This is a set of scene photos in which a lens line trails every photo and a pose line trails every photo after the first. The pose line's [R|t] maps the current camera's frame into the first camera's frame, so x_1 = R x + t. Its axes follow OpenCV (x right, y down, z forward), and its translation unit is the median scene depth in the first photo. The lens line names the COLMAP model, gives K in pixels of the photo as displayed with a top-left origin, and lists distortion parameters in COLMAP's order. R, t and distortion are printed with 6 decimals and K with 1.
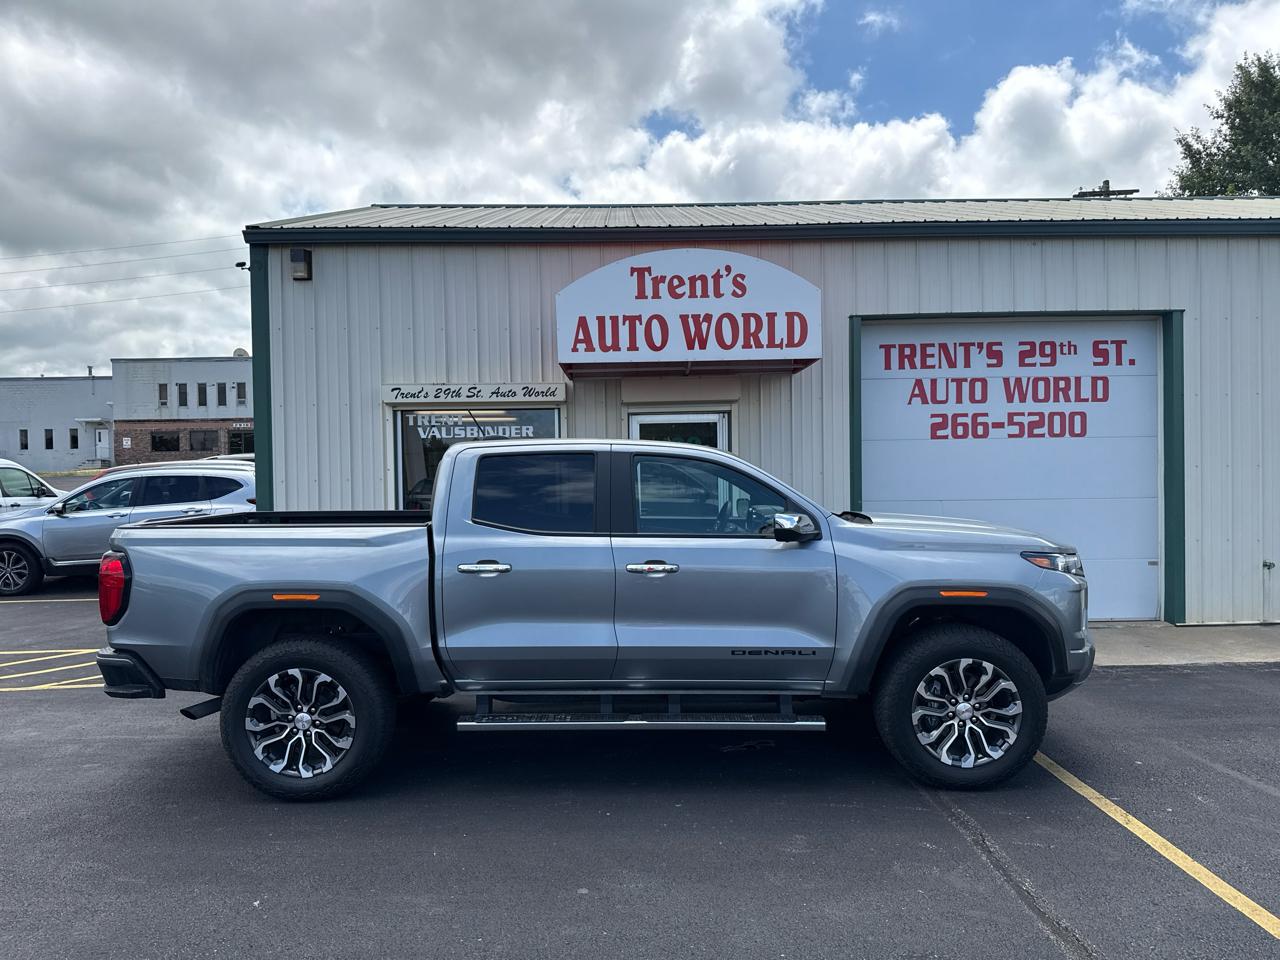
lens RADIAL K [[904.3, 0, 643.2], [0, 904.3, 484.9], [0, 0, 1]] dist [0.122716, -0.174186]
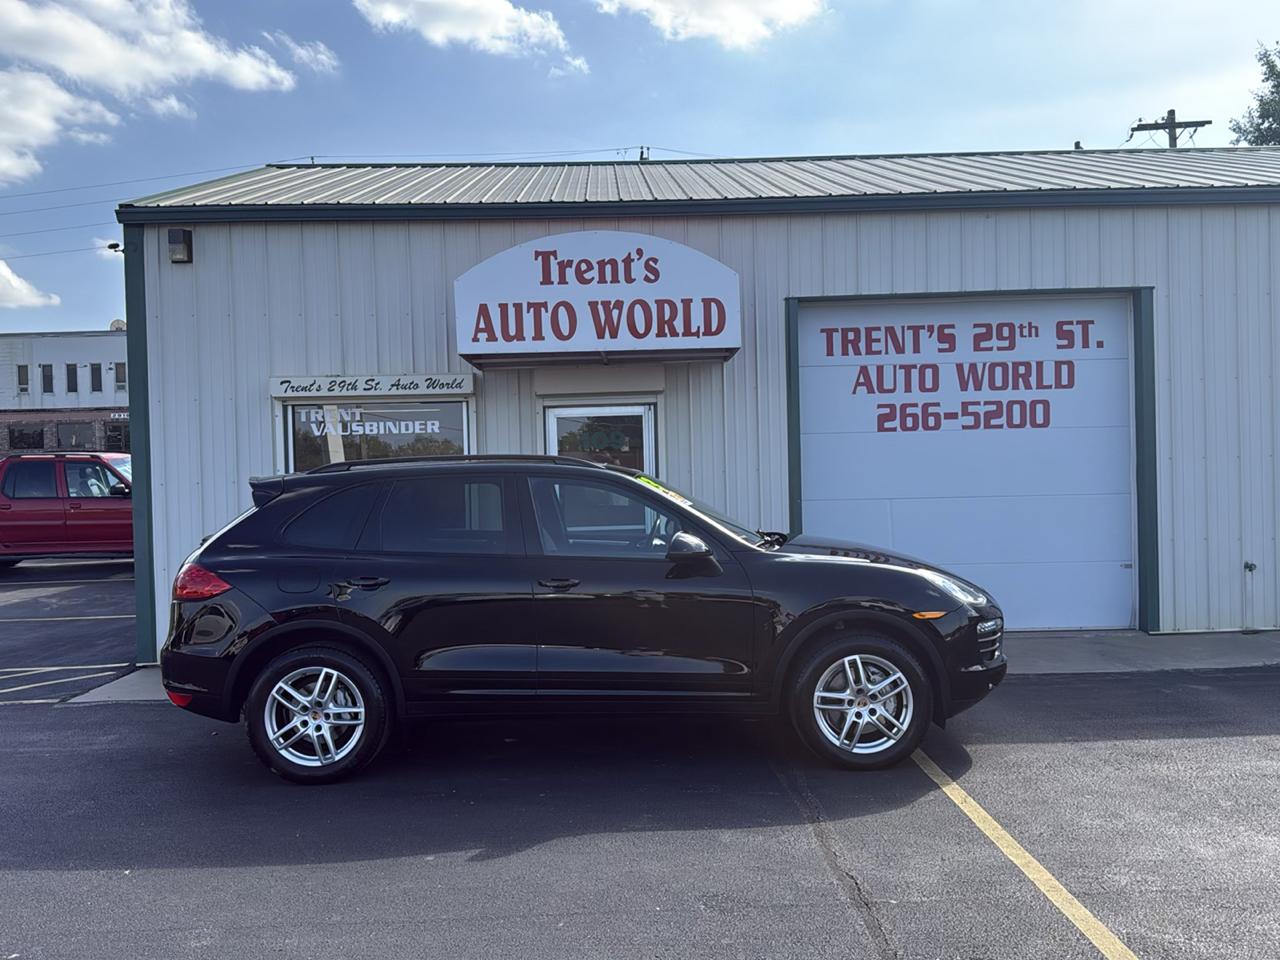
lens RADIAL K [[1146.5, 0, 640.5], [0, 1146.5, 481.7], [0, 0, 1]] dist [0.182310, -0.352389]
pose [[0.999947, -0.009126, 0.004815, 0.074236], [0.009142, 0.999953, -0.003275, 0.001532], [-0.004785, 0.003319, 0.999983, -0.155540]]
